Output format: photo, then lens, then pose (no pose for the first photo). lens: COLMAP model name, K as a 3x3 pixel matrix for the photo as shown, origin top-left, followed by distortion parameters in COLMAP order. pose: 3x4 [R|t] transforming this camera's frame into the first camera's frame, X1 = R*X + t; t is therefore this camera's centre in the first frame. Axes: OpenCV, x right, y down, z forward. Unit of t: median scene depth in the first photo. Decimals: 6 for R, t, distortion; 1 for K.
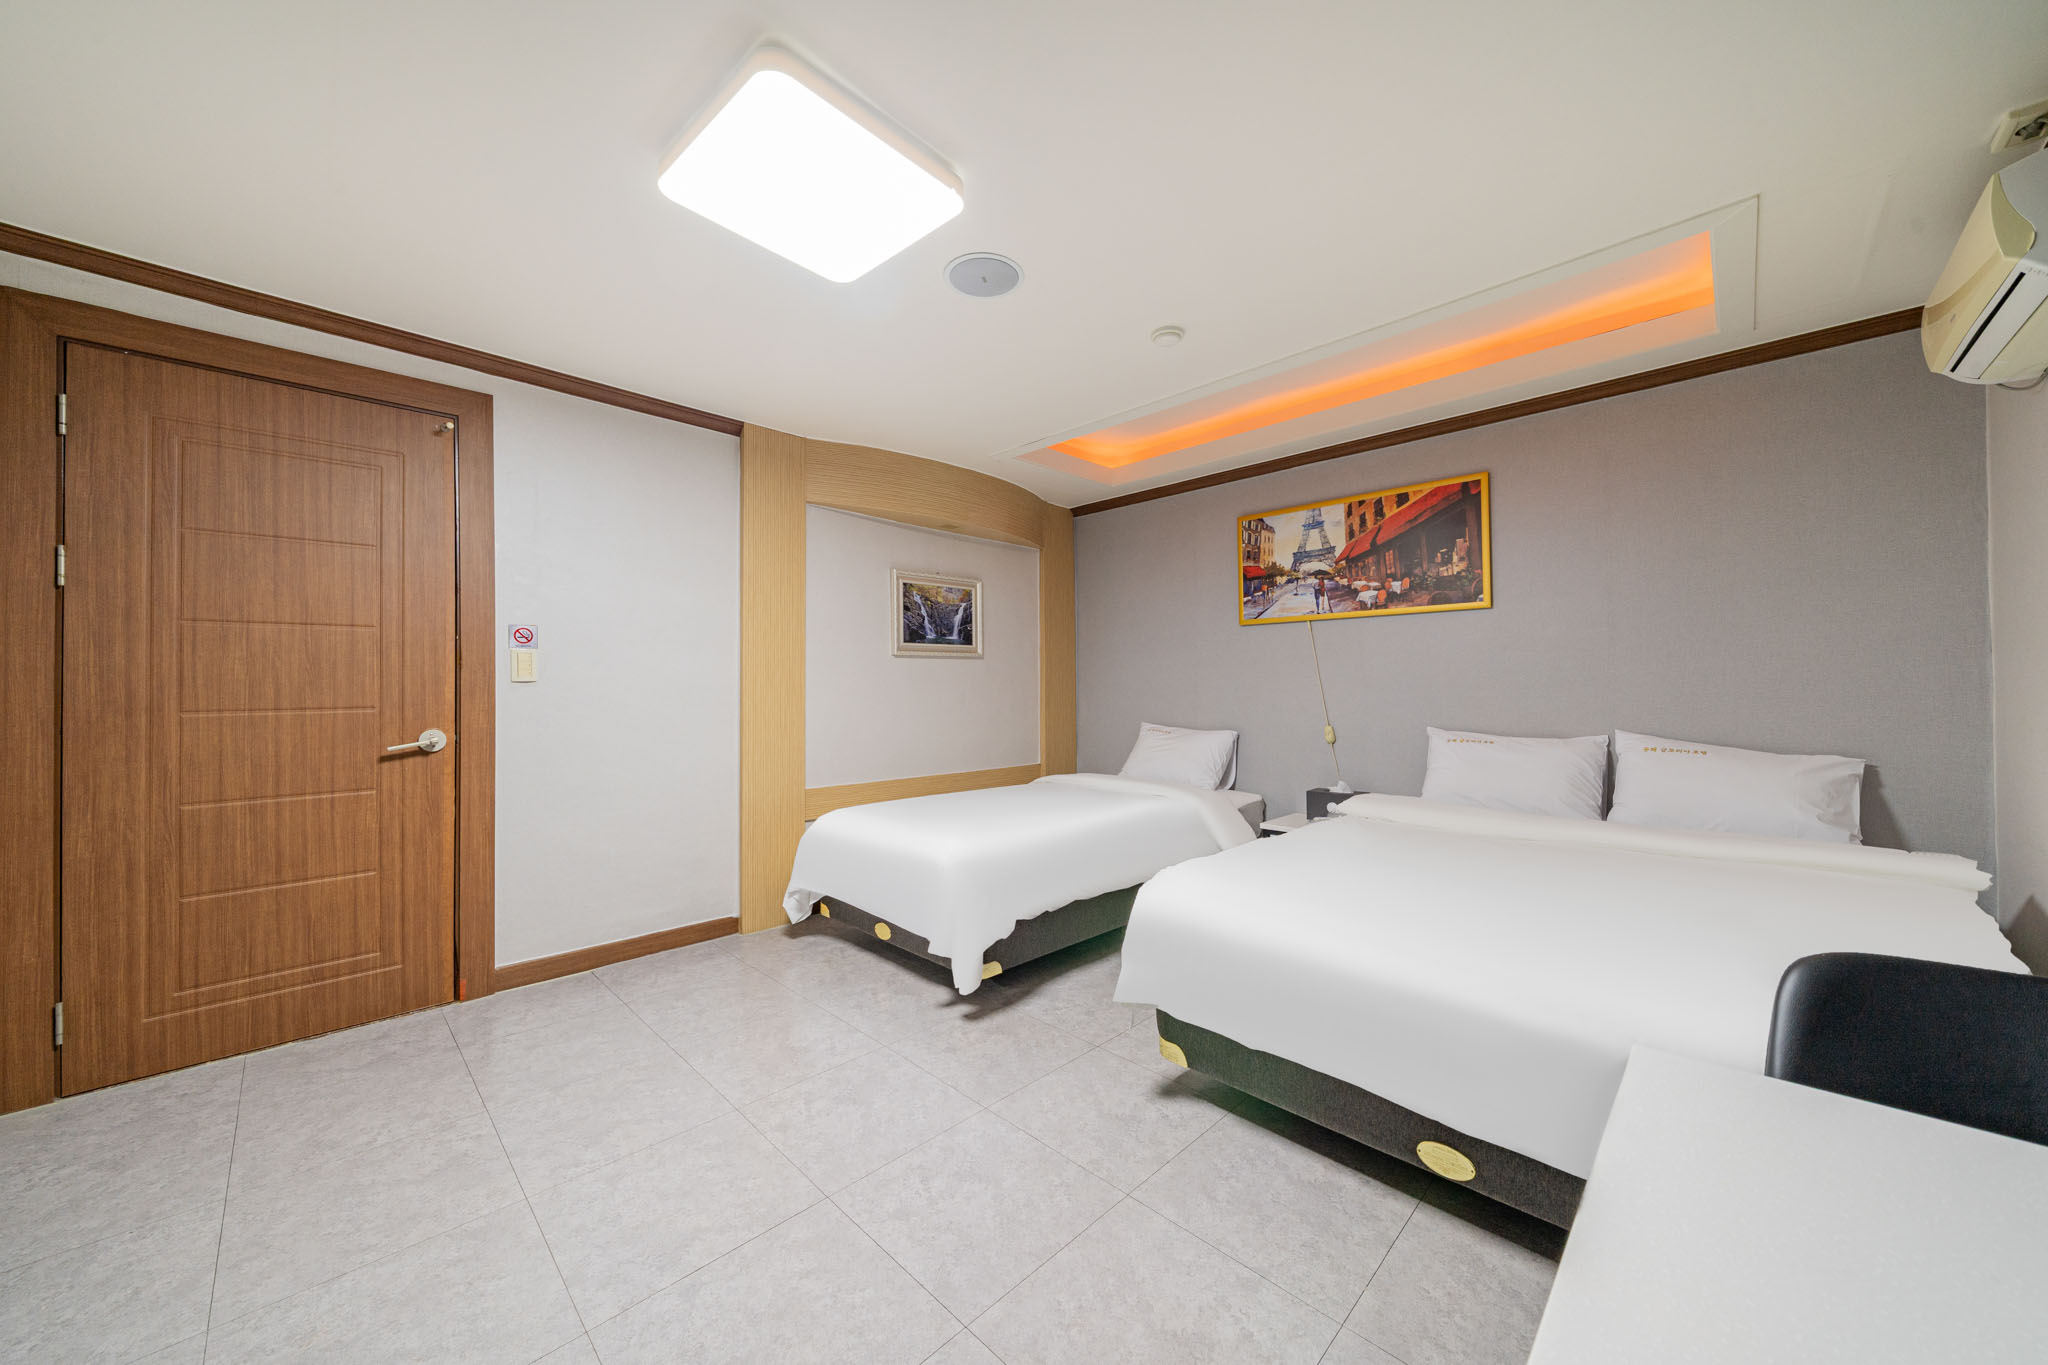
lens RADIAL K [[723.6, 0, 1039.0], [0, 723.6, 675.3], [0, 0, 1]] dist [-0.001528, -0.000261]
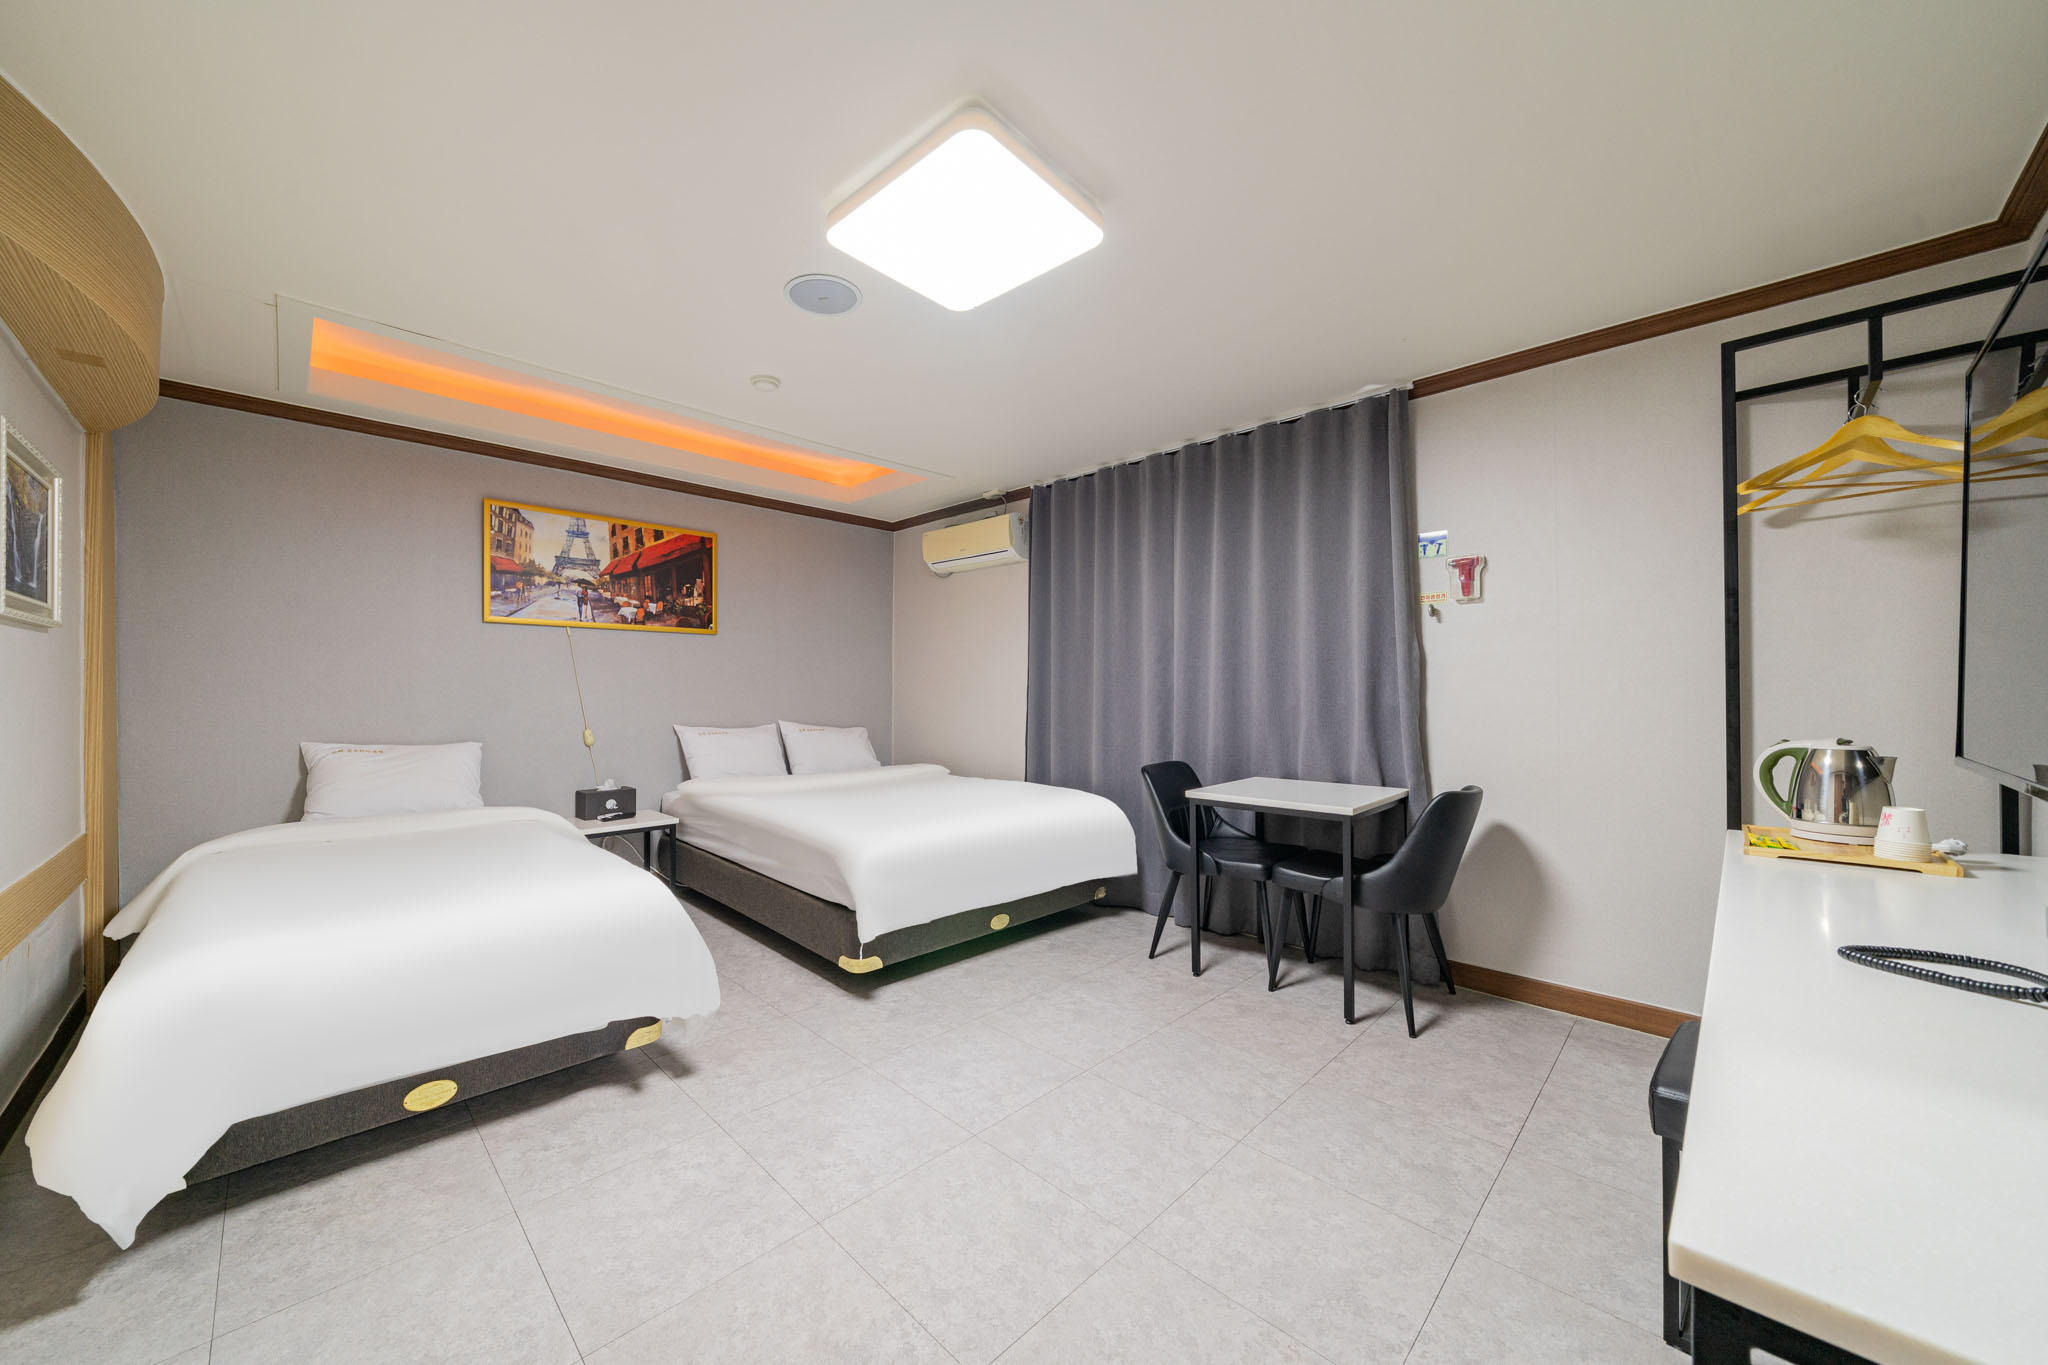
lens RADIAL K [[723.6, 0, 943.8], [0, 723.6, 695.3], [0, 0, 1]] dist [-0.001528, -0.000261]
pose [[0.062548, -0.000495, 0.998042, -0.651200], [-0.018943, 0.999819, 0.001683, 0.009395], [-0.997862, -0.019011, 0.062528, 0.447218]]
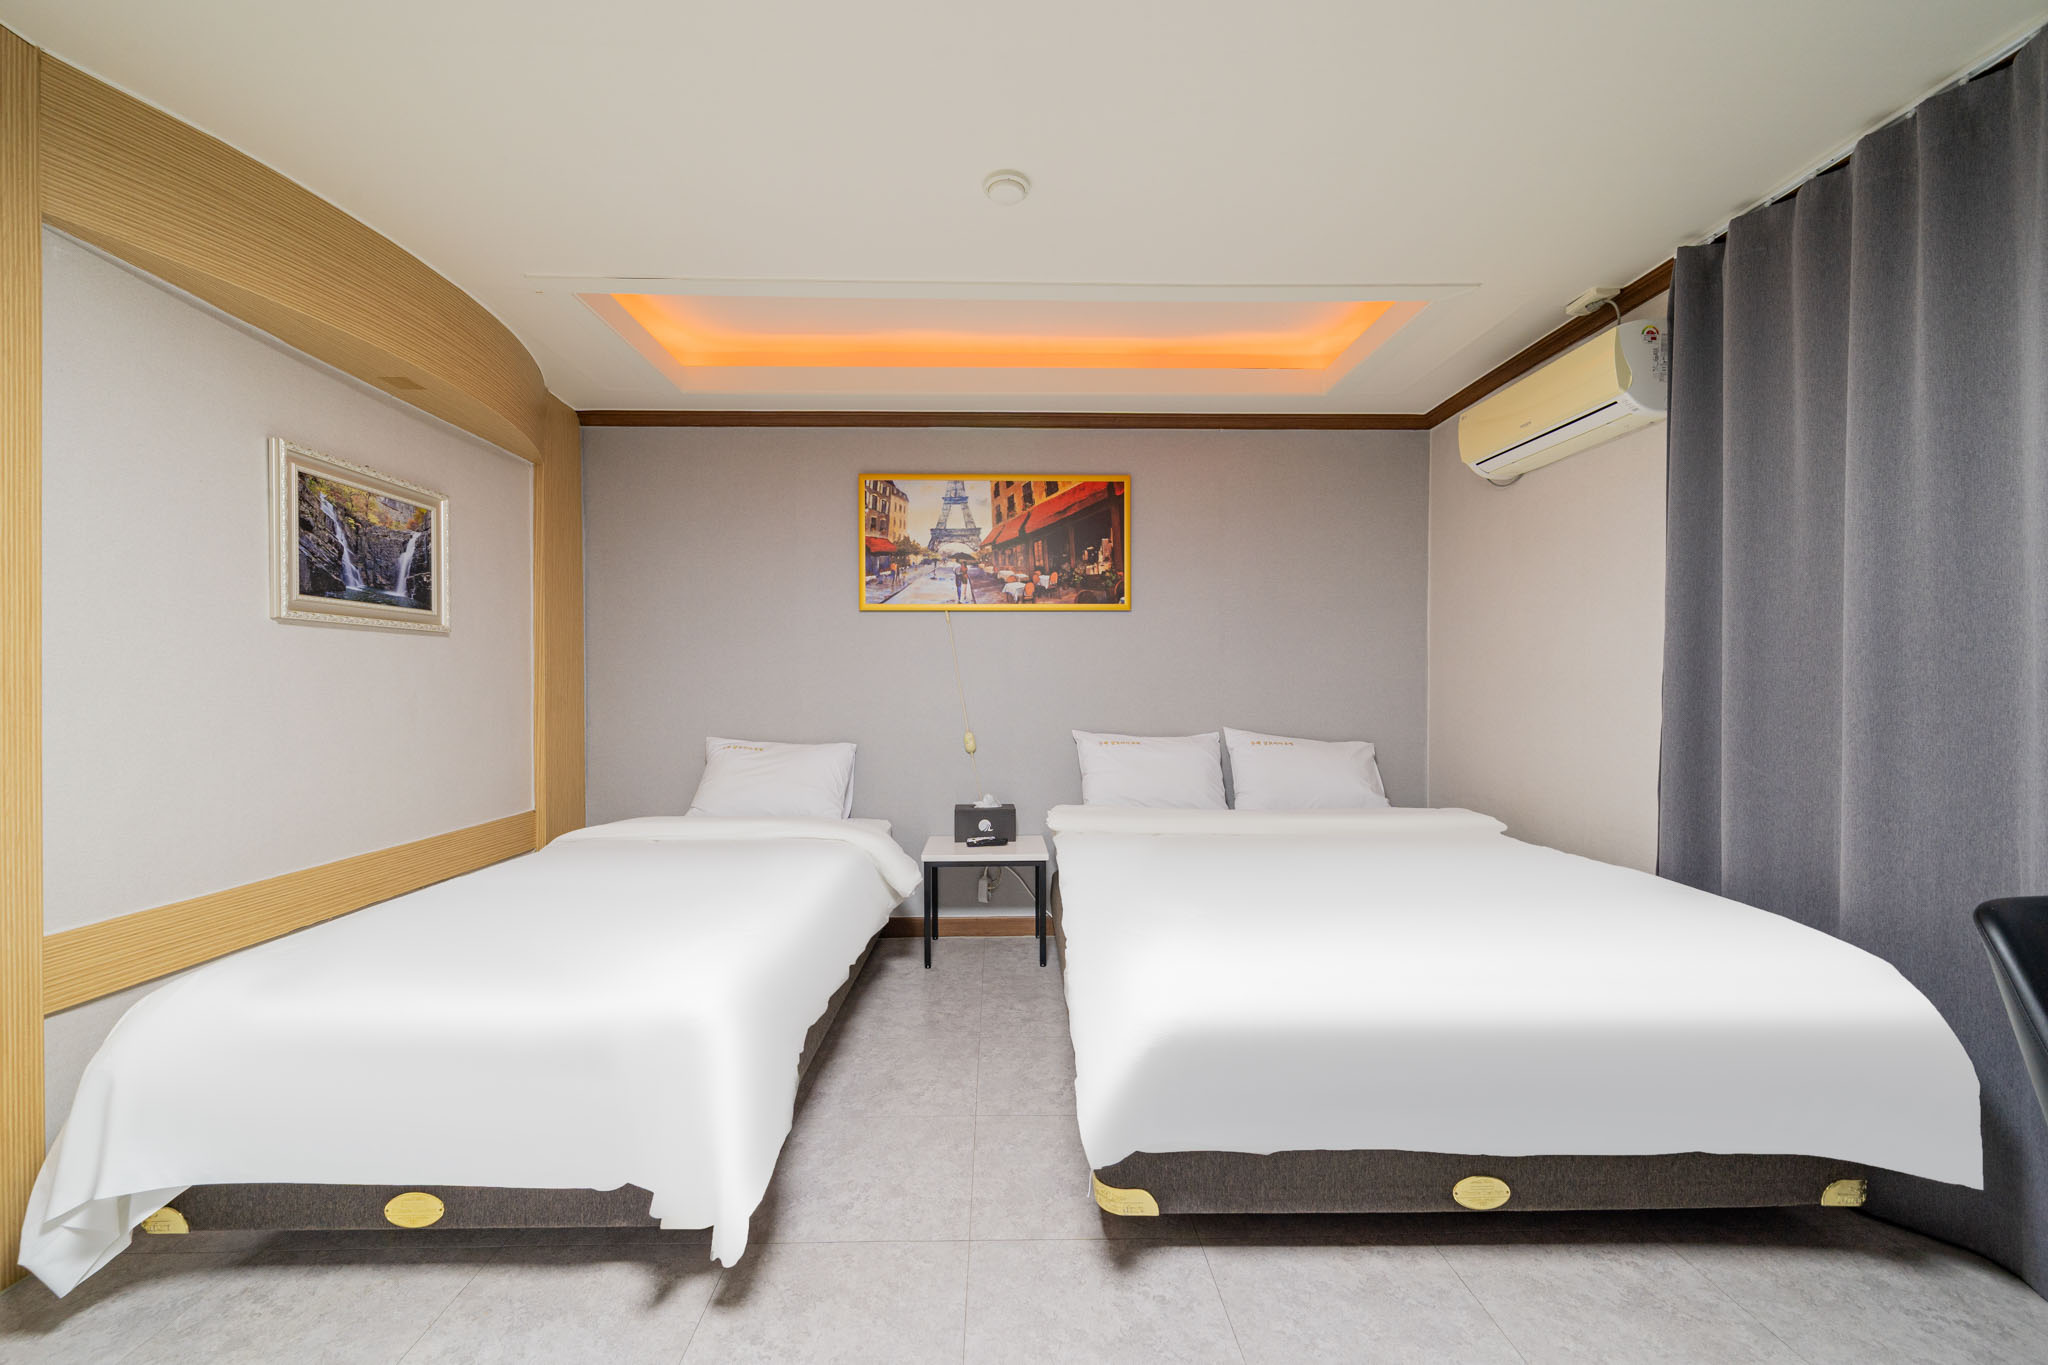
lens RADIAL K [[785.4, 0, 1016.9], [0, 785.4, 691.7], [0, 0, 1]] dist [-0.000154, -0.000161]
pose [[0.701033, 0.000998, 0.713129, -0.251028], [-0.014344, 0.999816, 0.012701, 0.007903], [-0.712985, -0.019133, 0.700918, 0.311921]]
